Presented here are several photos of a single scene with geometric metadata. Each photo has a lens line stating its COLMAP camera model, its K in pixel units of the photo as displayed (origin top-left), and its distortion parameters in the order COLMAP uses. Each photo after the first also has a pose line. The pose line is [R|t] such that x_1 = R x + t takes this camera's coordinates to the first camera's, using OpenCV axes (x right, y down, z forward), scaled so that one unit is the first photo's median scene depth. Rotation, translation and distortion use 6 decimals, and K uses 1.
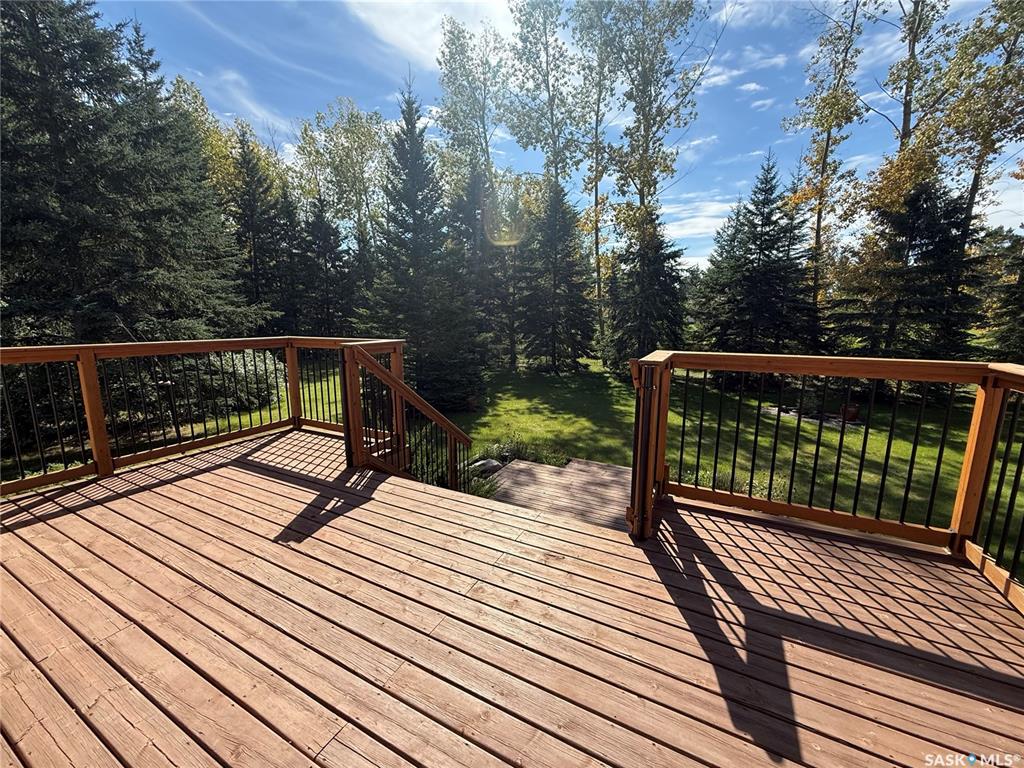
lens RADIAL K [[400.6, 0, 511.0], [0, 400.6, 379.1], [0, 0, 1]] dist [-0.000028, -0.000015]
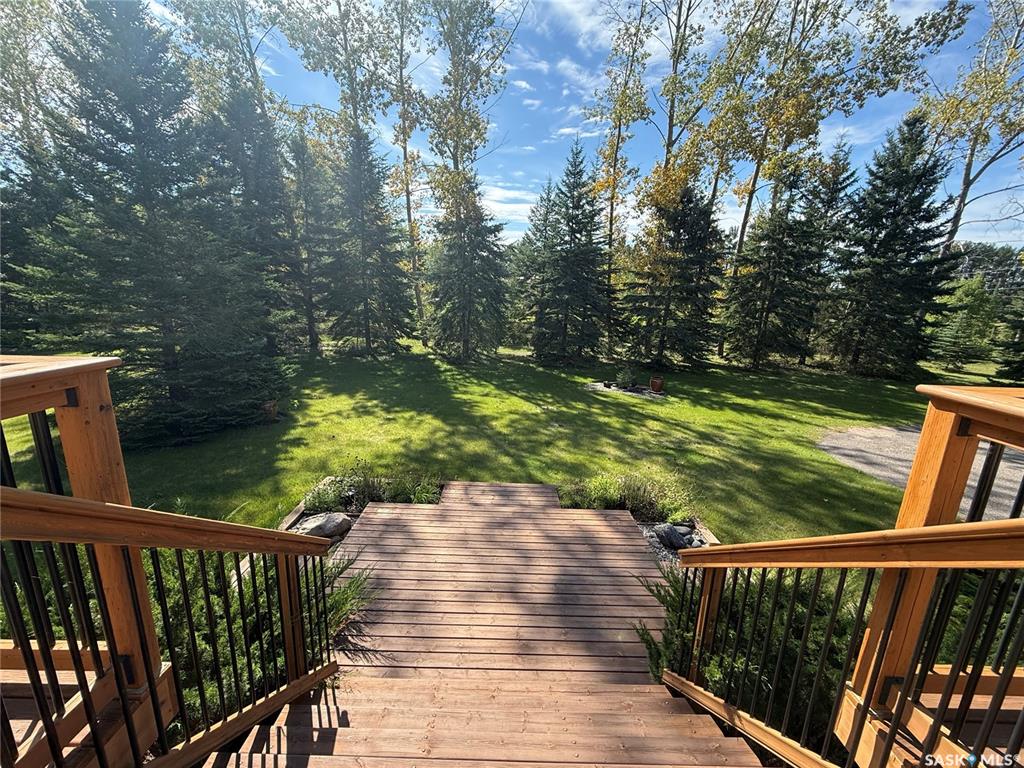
lens RADIAL K [[400.6, 0, 507.0], [0, 400.6, 380.6], [0, 0, 1]] dist [-0.000028, -0.000015]
pose [[0.888015, -0.071529, 0.454218, -0.052707], [0.042164, 0.996332, 0.074467, -0.033216], [-0.457878, -0.046976, 0.887773, 0.212036]]
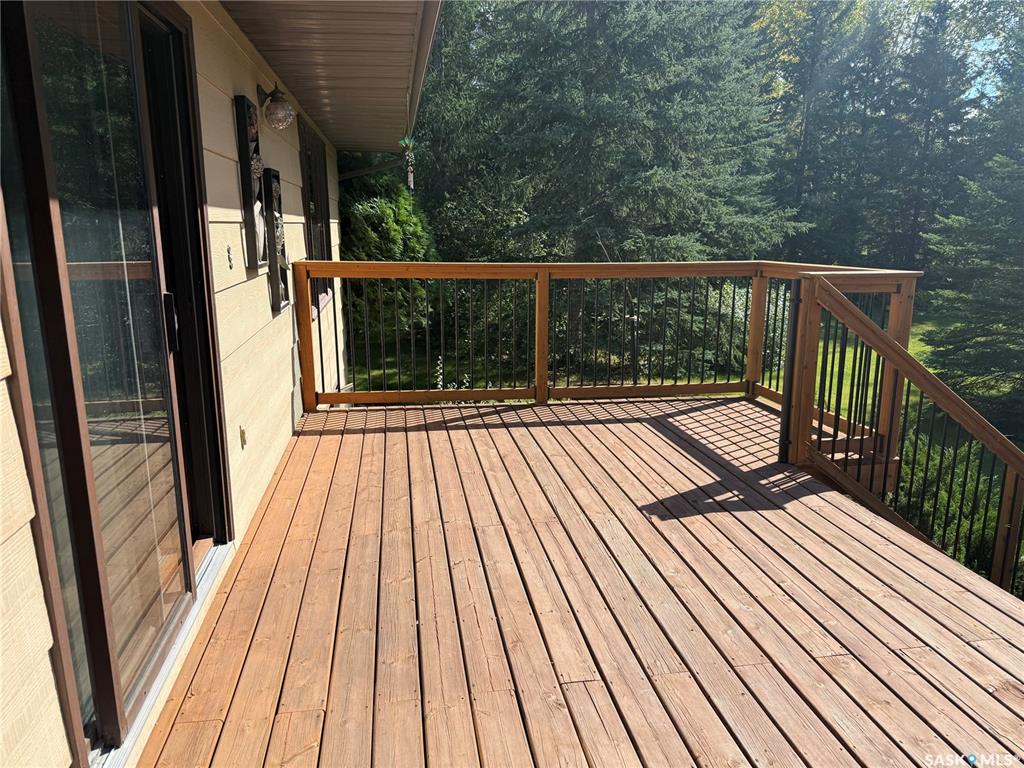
lens RADIAL K [[721.9, 0, 509.3], [0, 721.9, 390.4], [0, 0, 1]] dist [0.000872, -0.023728]
pose [[0.586706, 0.168435, -0.792089, 0.075542], [-0.119231, 0.985437, 0.121235, 0.004460], [0.800974, 0.023312, 0.598245, -0.018702]]
